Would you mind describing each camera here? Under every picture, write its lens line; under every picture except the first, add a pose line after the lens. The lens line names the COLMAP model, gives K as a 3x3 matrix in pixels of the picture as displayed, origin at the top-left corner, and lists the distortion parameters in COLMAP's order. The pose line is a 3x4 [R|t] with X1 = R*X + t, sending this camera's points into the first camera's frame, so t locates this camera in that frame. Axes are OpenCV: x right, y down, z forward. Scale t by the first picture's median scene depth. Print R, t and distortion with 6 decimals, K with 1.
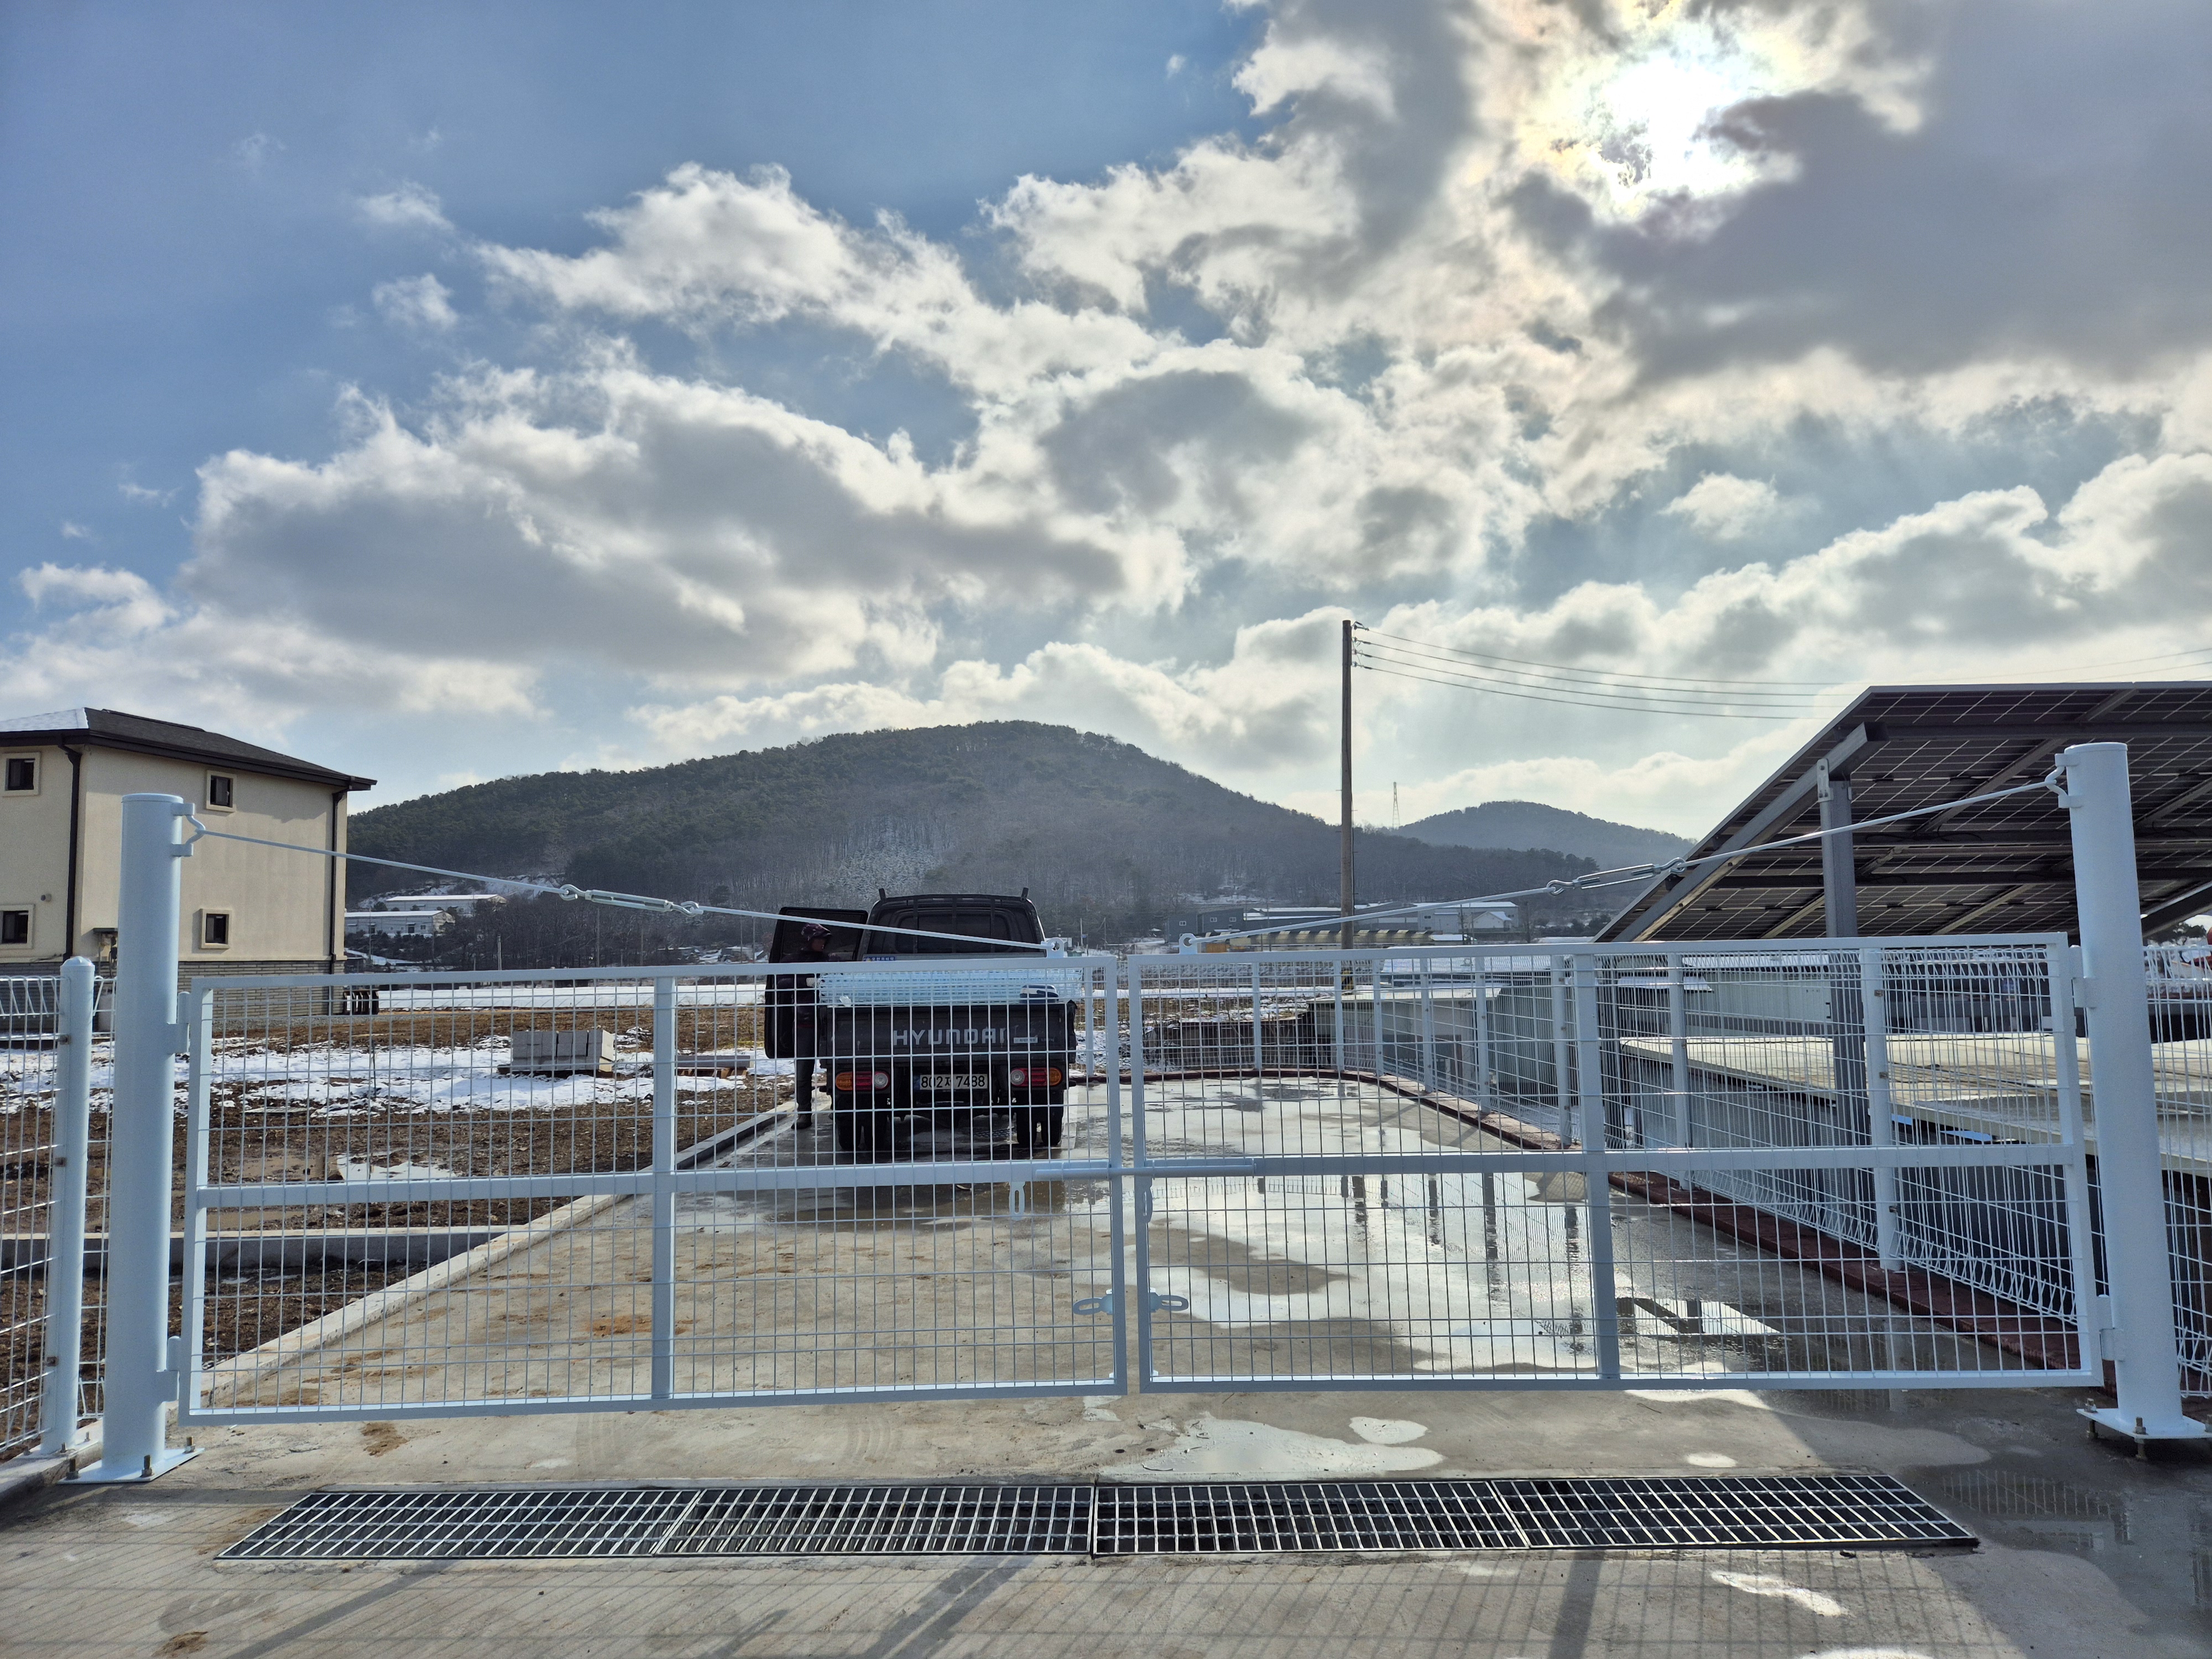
lens RADIAL K [[1461.8, 0, 1114.4], [0, 1461.8, 815.8], [0, 0, 1]] dist [0.082529, -0.070441]
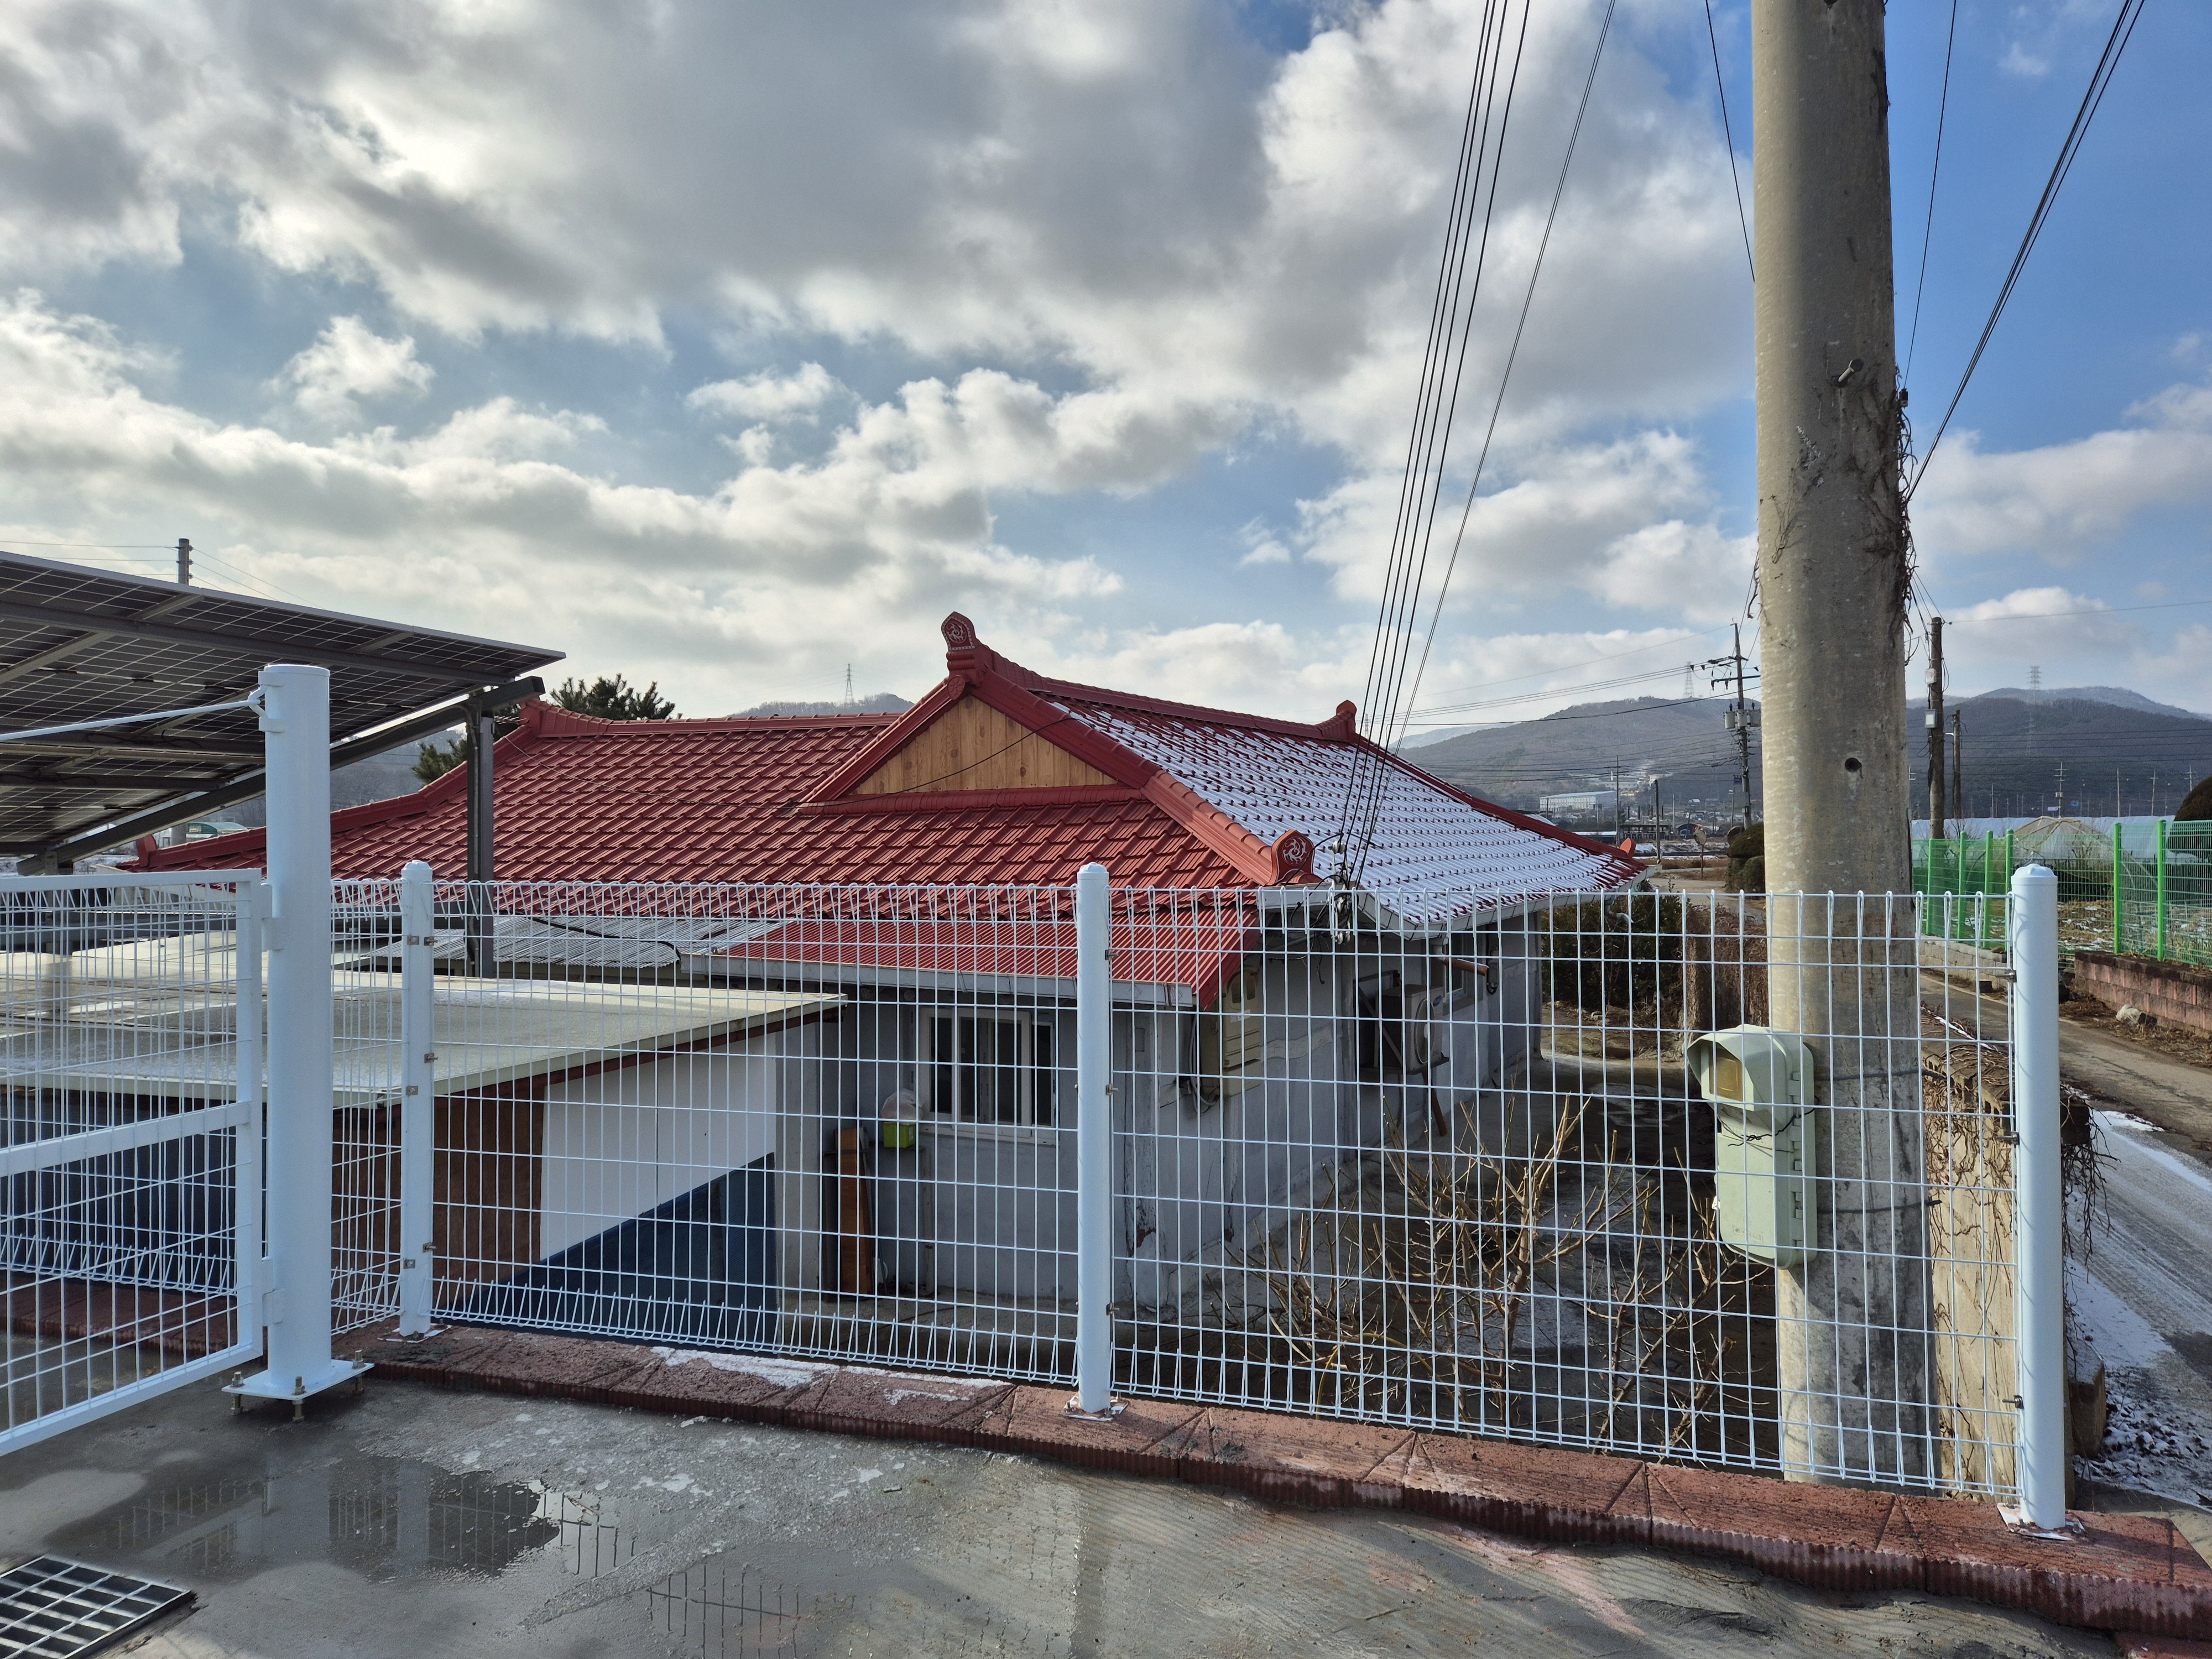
lens RADIAL K [[1461.8, 0, 1114.4], [0, 1461.8, 815.8], [0, 0, 1]] dist [0.082529, -0.070441]
pose [[0.305711, 0.022163, 0.951866, -0.065601], [-0.088781, 0.996037, 0.005322, -0.002260], [-0.947976, -0.086135, 0.306467, 0.244124]]
